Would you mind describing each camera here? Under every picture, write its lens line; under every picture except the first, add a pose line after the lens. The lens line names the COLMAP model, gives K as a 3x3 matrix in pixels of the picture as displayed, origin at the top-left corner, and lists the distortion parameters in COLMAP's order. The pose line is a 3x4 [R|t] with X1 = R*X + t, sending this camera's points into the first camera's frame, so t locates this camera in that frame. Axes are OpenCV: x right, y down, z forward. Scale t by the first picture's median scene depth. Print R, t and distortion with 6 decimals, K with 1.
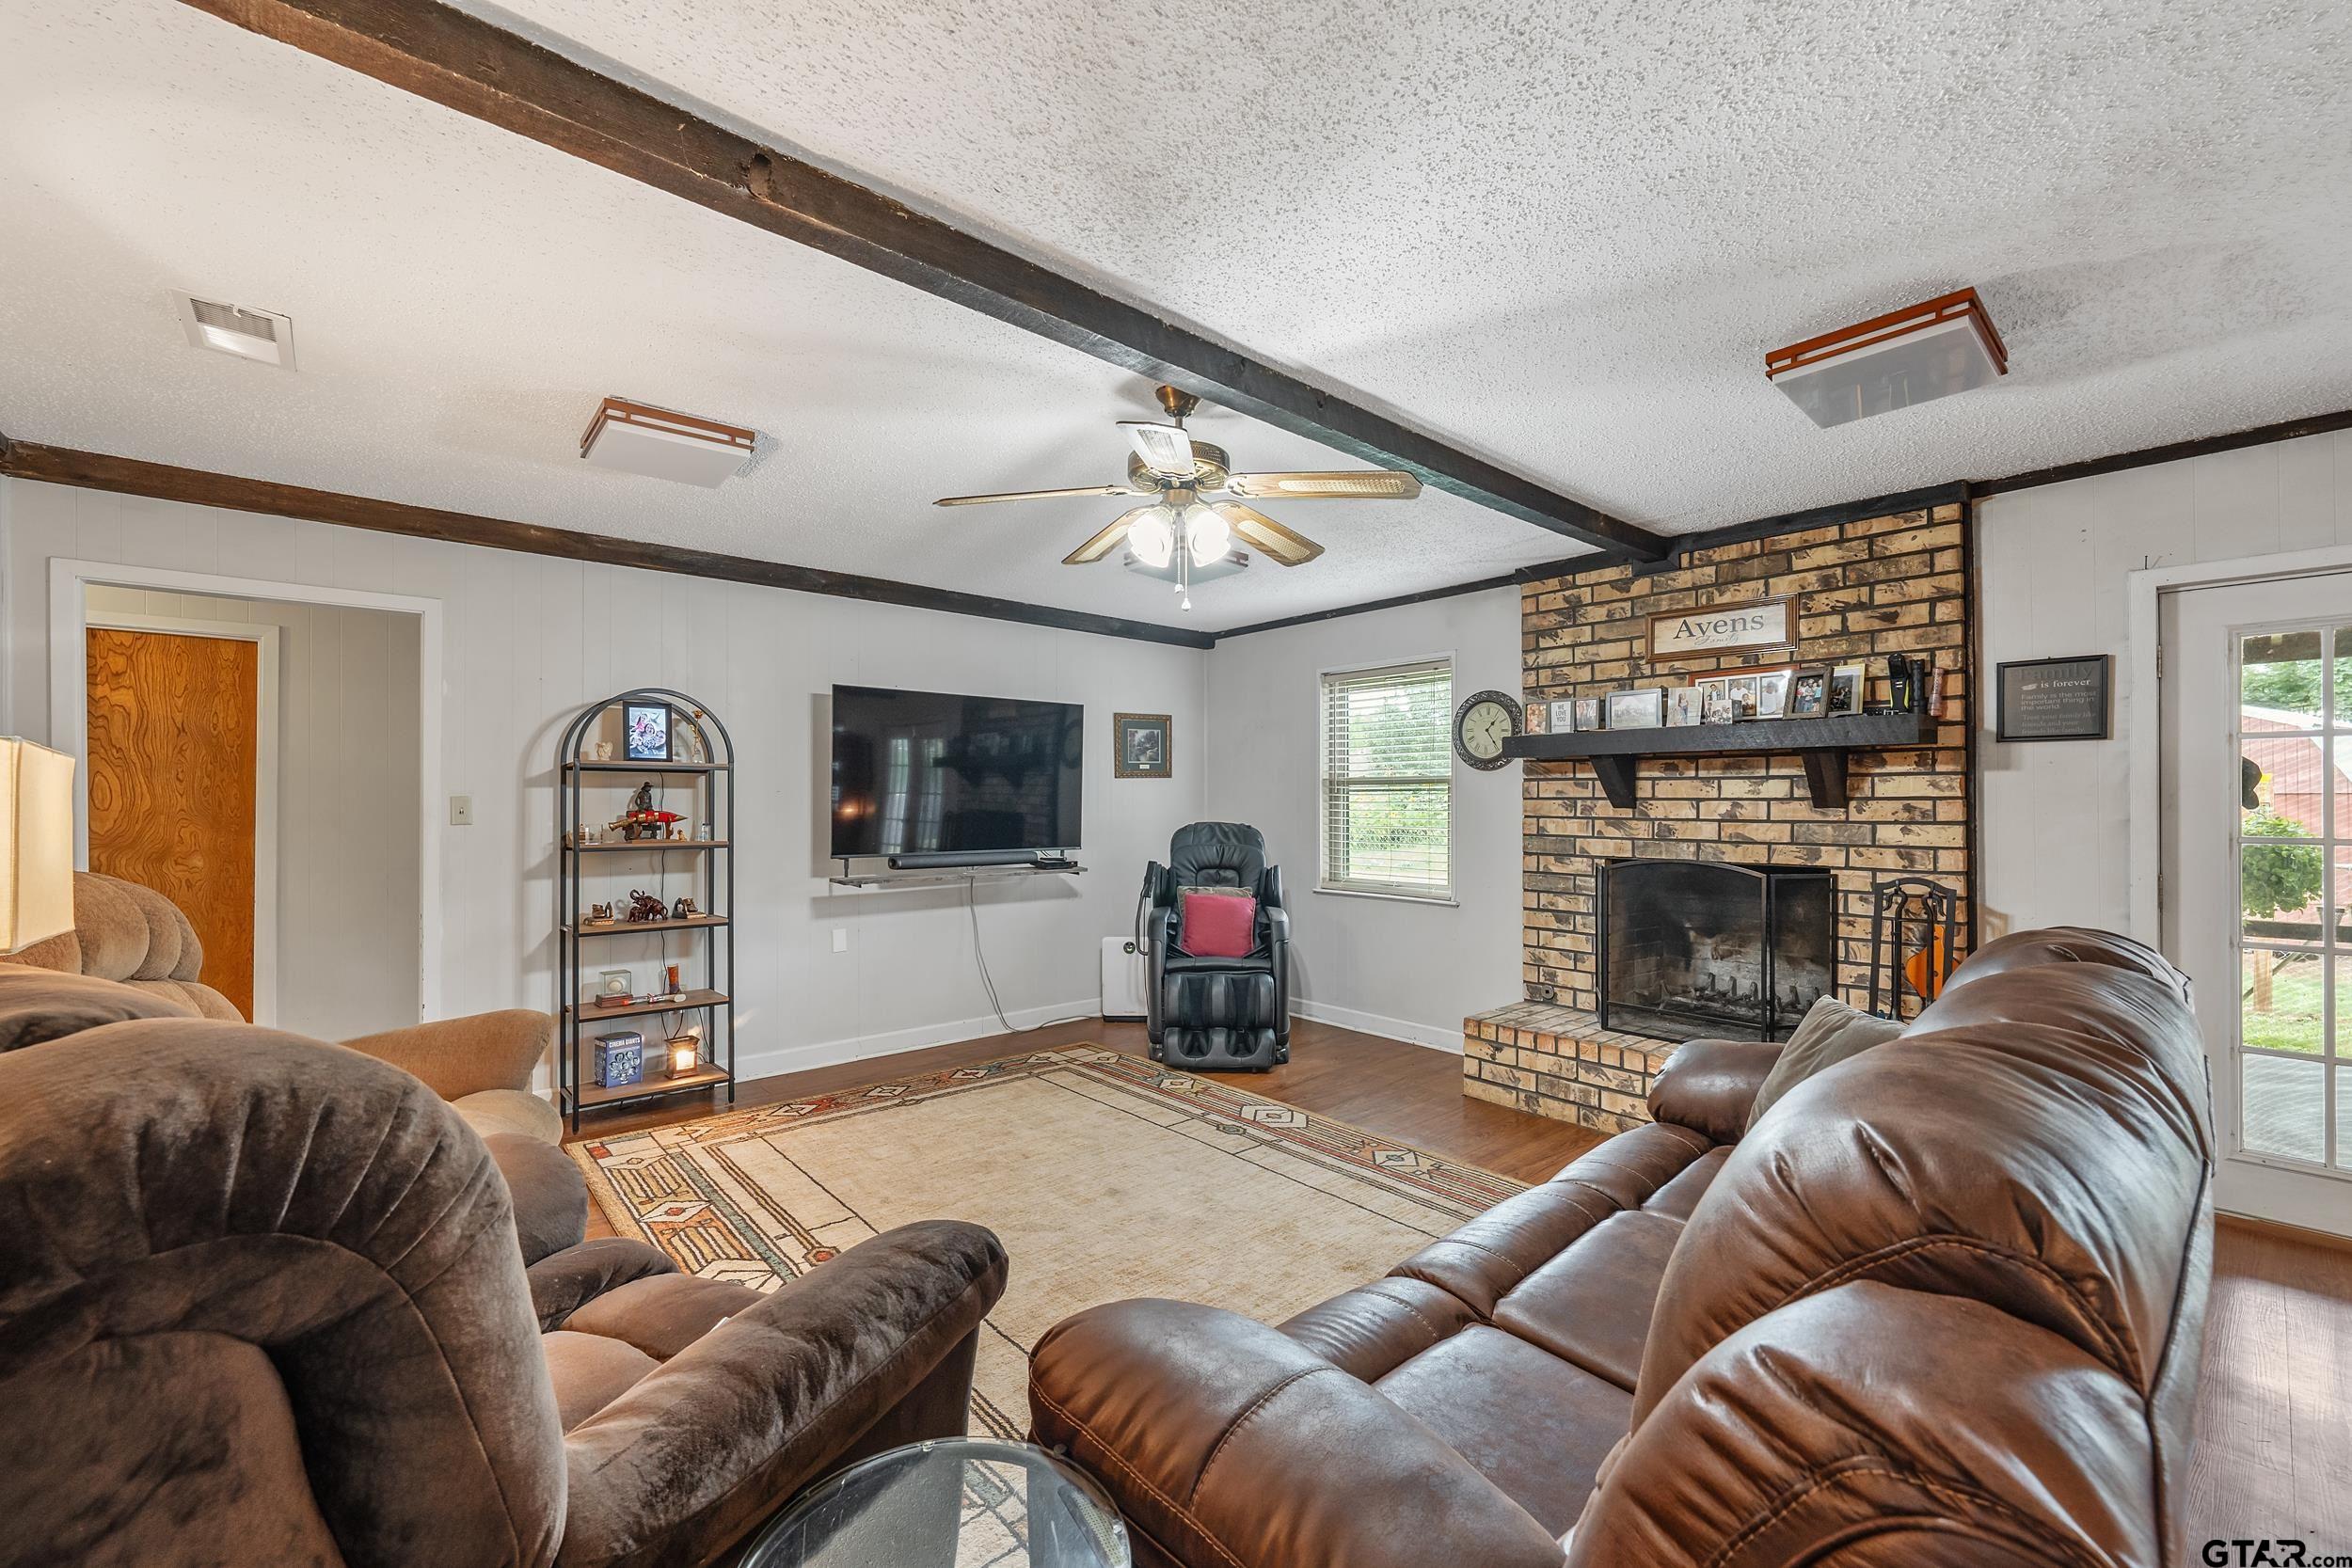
lens RADIAL K [[939.7, 0, 1178.3], [0, 939.7, 798.5], [0, 0, 1]] dist [0.002519, -0.000041]
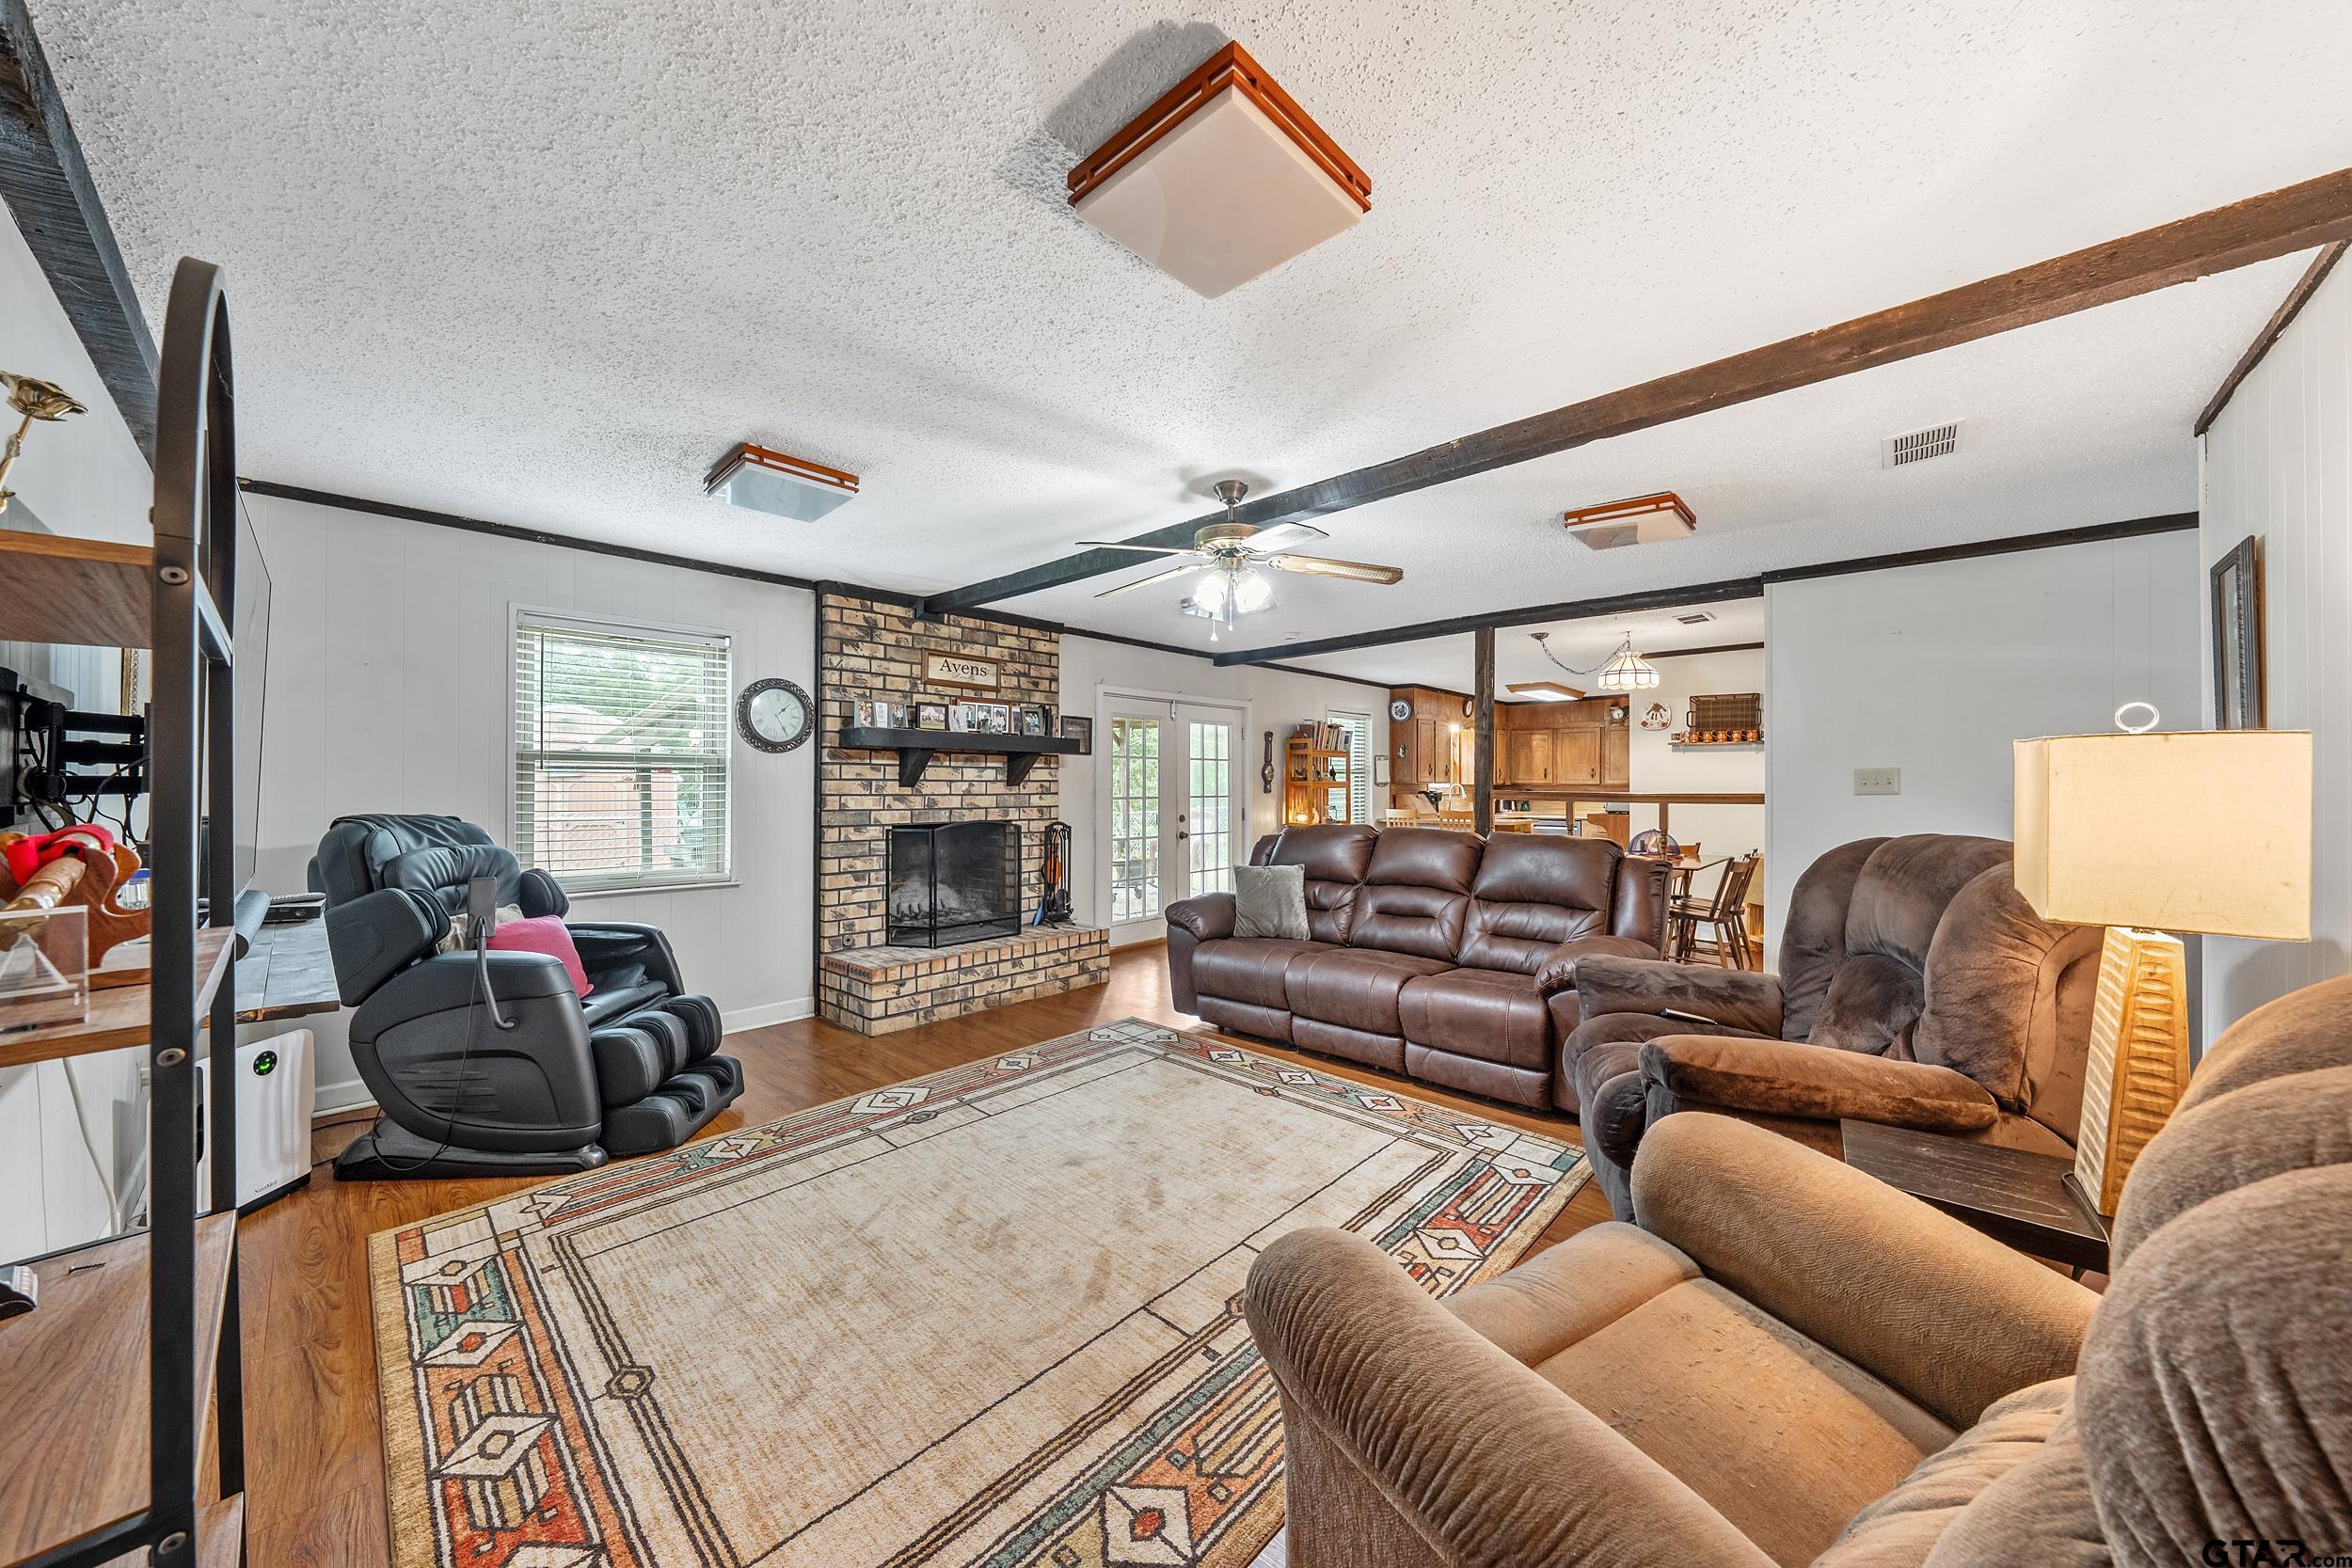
lens RADIAL K [[801.8, 0, 1165.2], [0, 801.8, 779.5], [0, 0, 1]] dist [-0.000461, -0.000010]
pose [[-0.080206, 0.004587, 0.996768, -0.733465], [-0.005171, 0.999974, -0.005018, 0.003254], [-0.996765, -0.005557, -0.080180, 0.750145]]
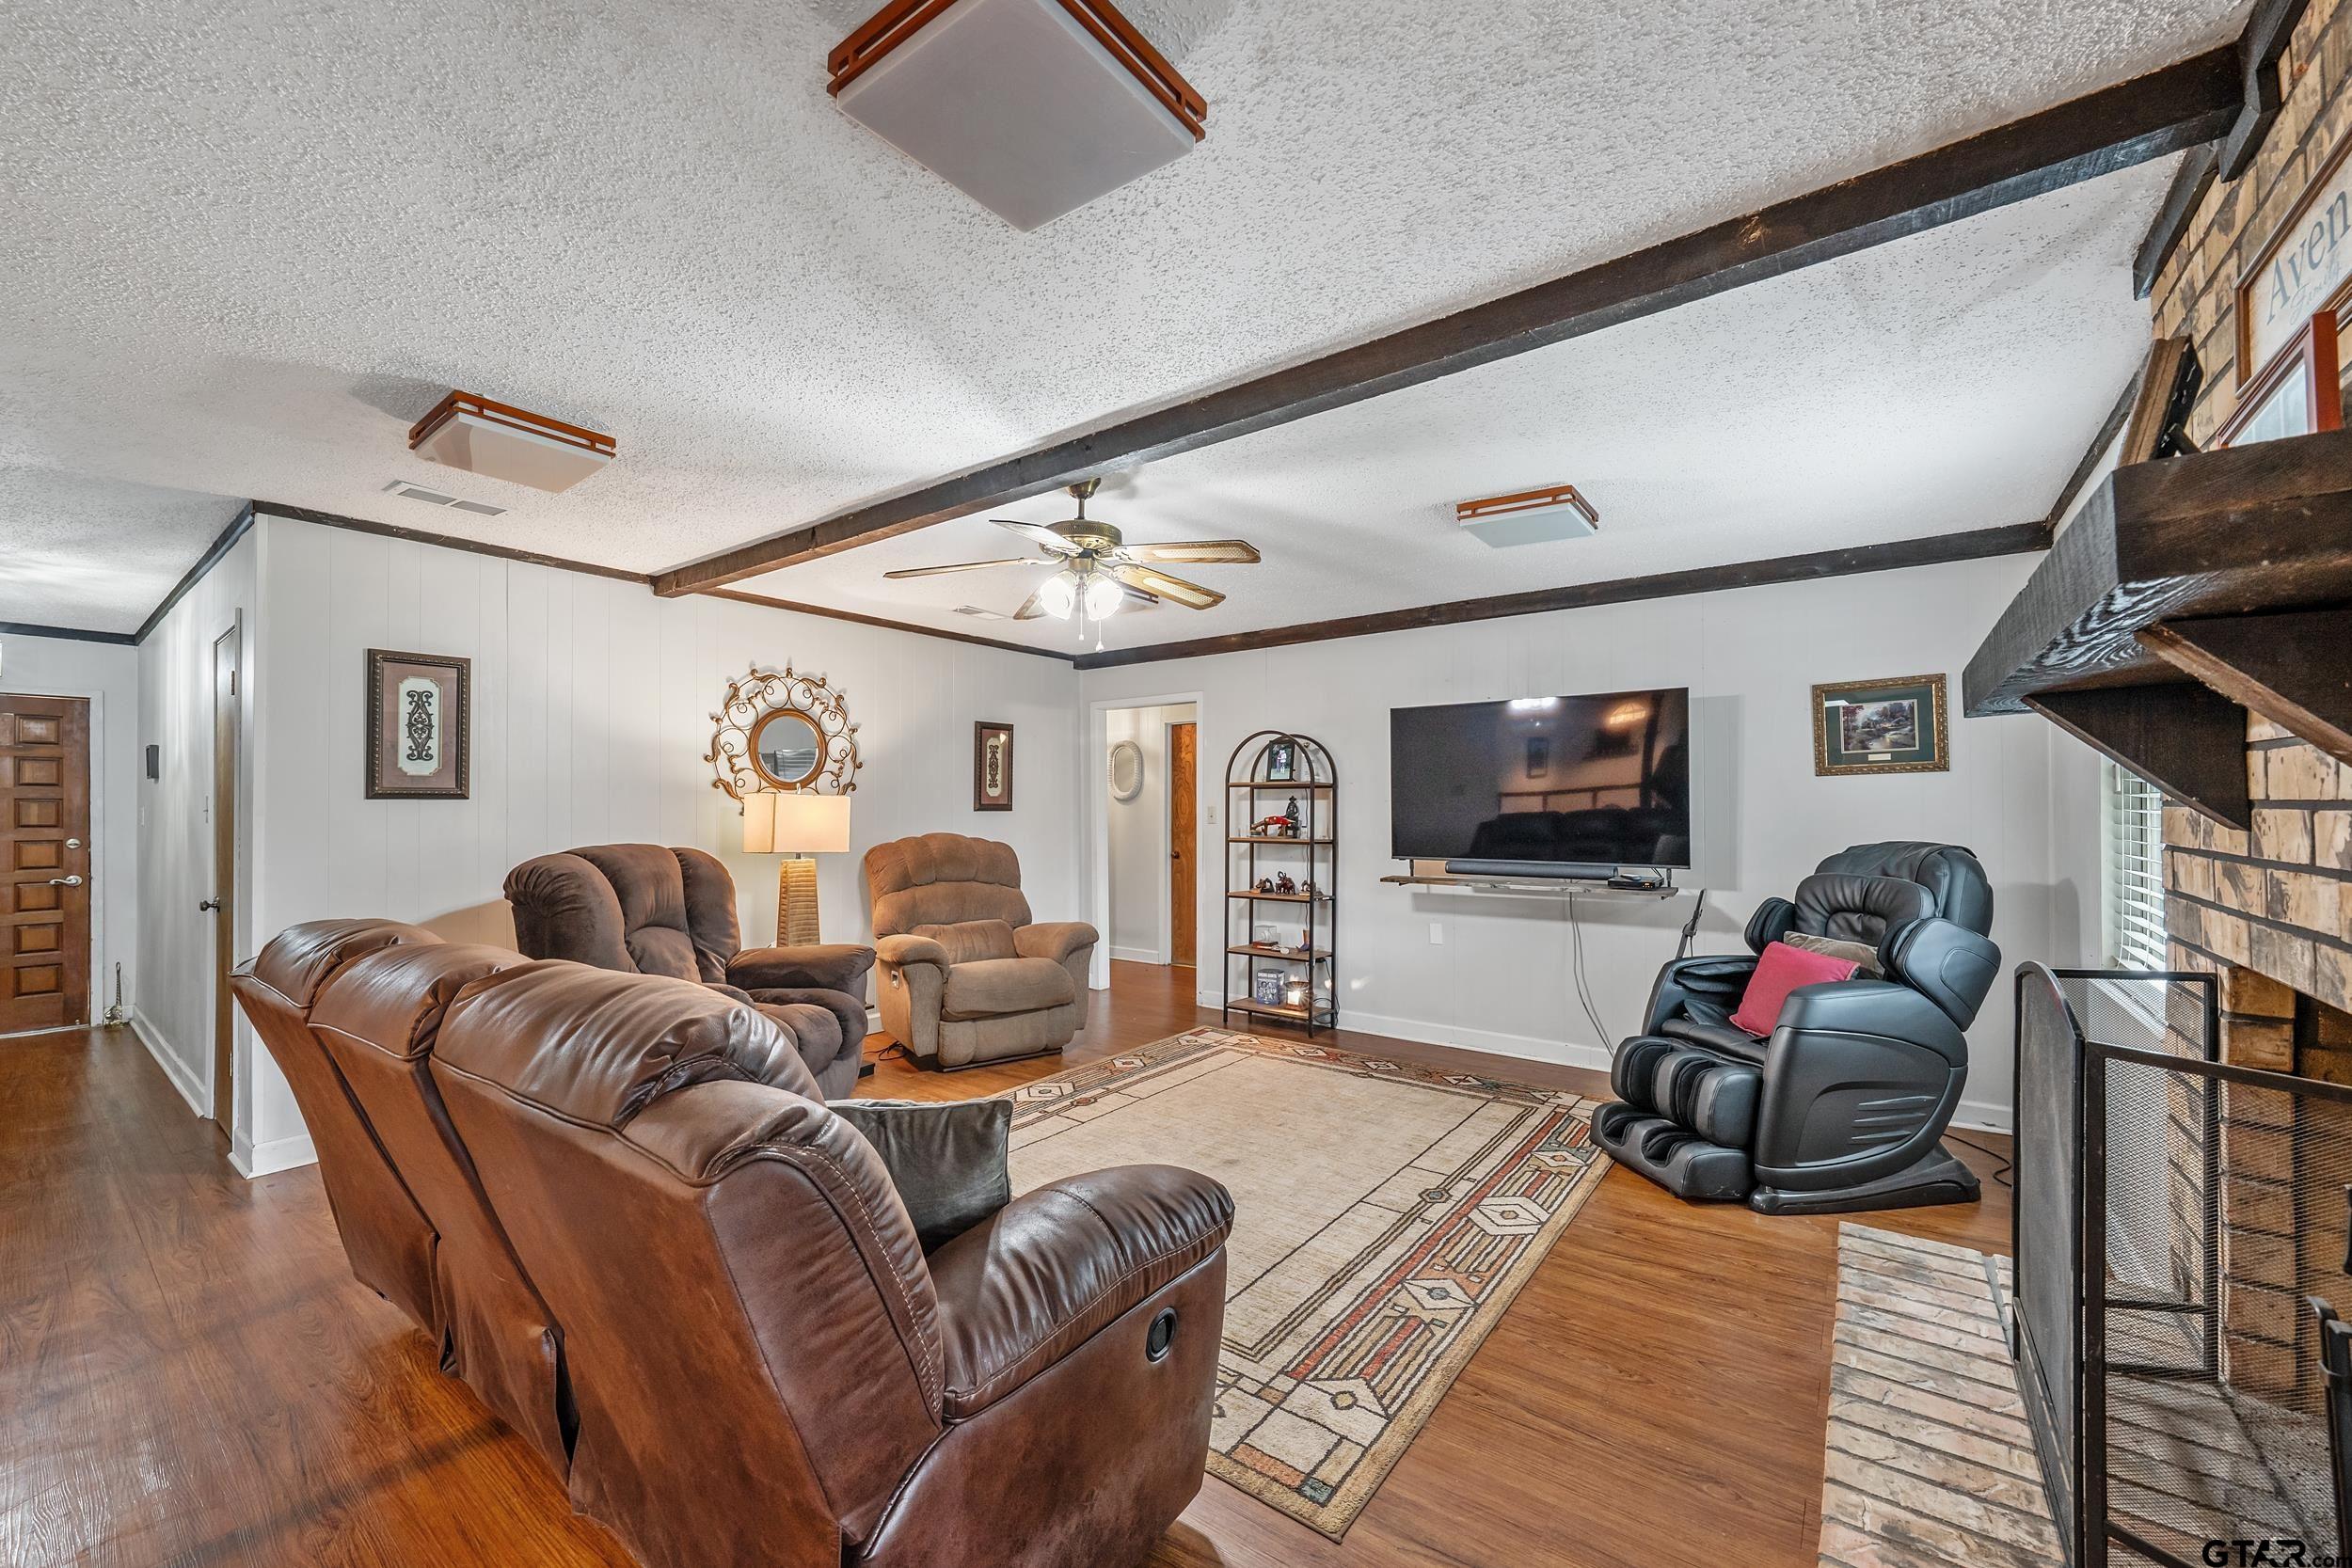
lens RADIAL K [[939.7, 0, 1177.9], [0, 939.7, 800.6], [0, 0, 1]] dist [0.002519, -0.000041]
pose [[0.203718, -0.007158, -0.979003, 0.776544], [0.003935, 0.999971, -0.006492, -0.000677], [0.979022, -0.002529, 0.203740, 0.551055]]
